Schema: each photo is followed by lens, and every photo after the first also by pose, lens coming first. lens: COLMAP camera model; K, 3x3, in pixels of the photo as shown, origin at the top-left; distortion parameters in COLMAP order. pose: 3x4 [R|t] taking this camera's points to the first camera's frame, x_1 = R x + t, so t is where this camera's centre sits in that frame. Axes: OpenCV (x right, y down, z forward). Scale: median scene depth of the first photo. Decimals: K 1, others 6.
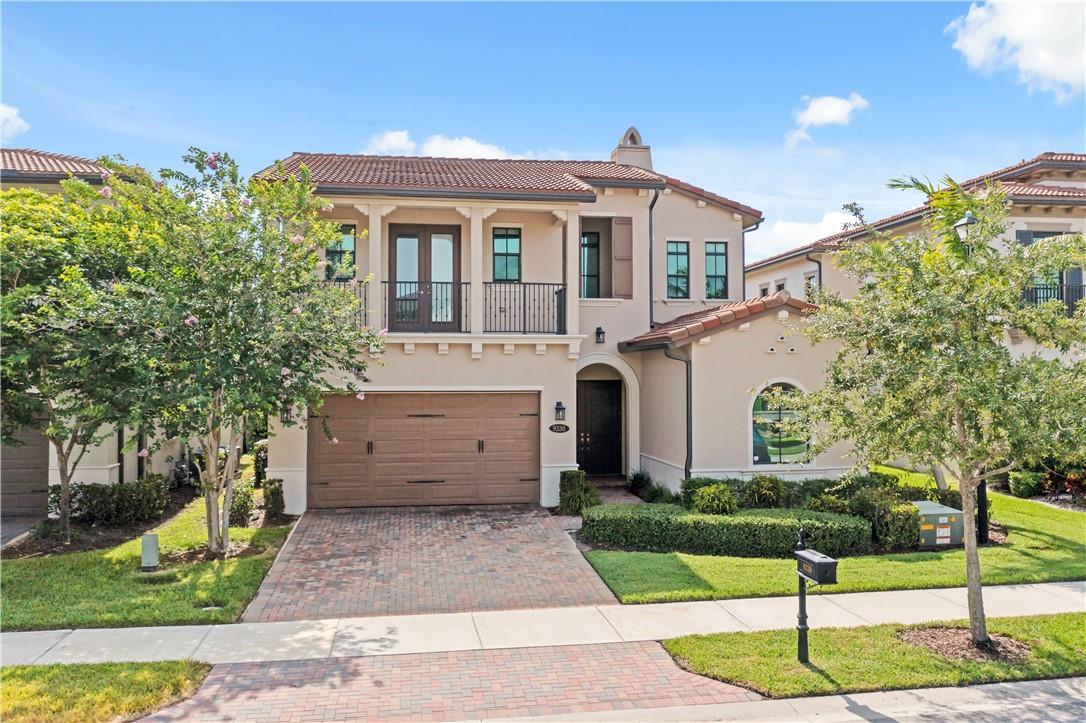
lens RADIAL K [[855.2, 0, 540.4], [0, 855.2, 355.8], [0, 0, 1]] dist [-0.008333, 0.001959]
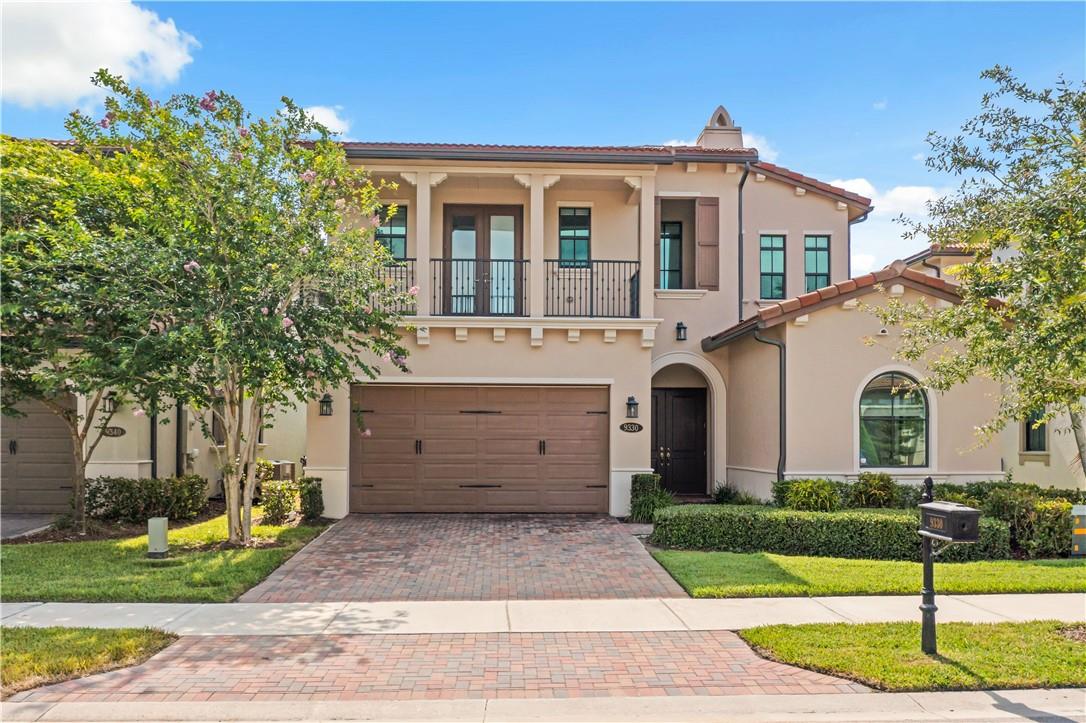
lens RADIAL K [[870.7, 0, 541.9], [0, 870.7, 423.1], [0, 0, 1]] dist [-0.008715, -0.001677]
pose [[0.994412, 0.003974, -0.105492, 0.027510], [-0.003519, 0.999984, 0.004500, 0.084259], [0.105508, -0.004103, 0.994410, 0.114189]]
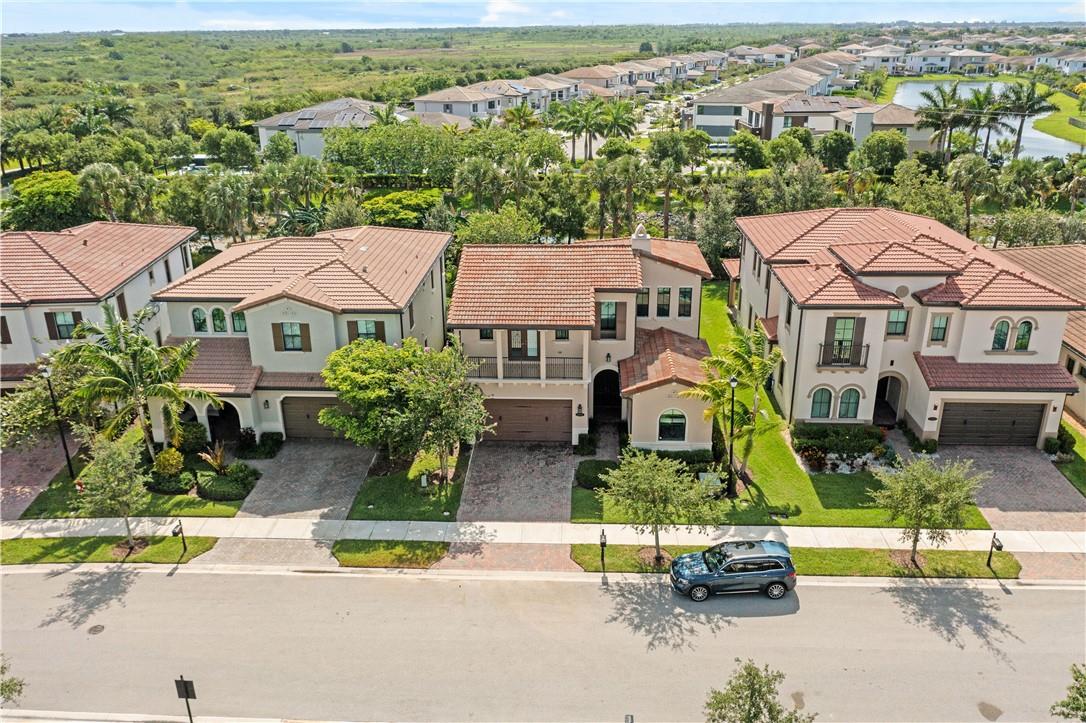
lens RADIAL K [[855.2, 0, 540.4], [0, 855.2, 355.8], [0, 0, 1]] dist [-0.008333, 0.001959]
pose [[0.979685, 0.062638, -0.190509, 0.379187], [0.015241, 0.923967, 0.382168, -1.032150], [0.199962, -0.377308, 0.904242, -1.141968]]
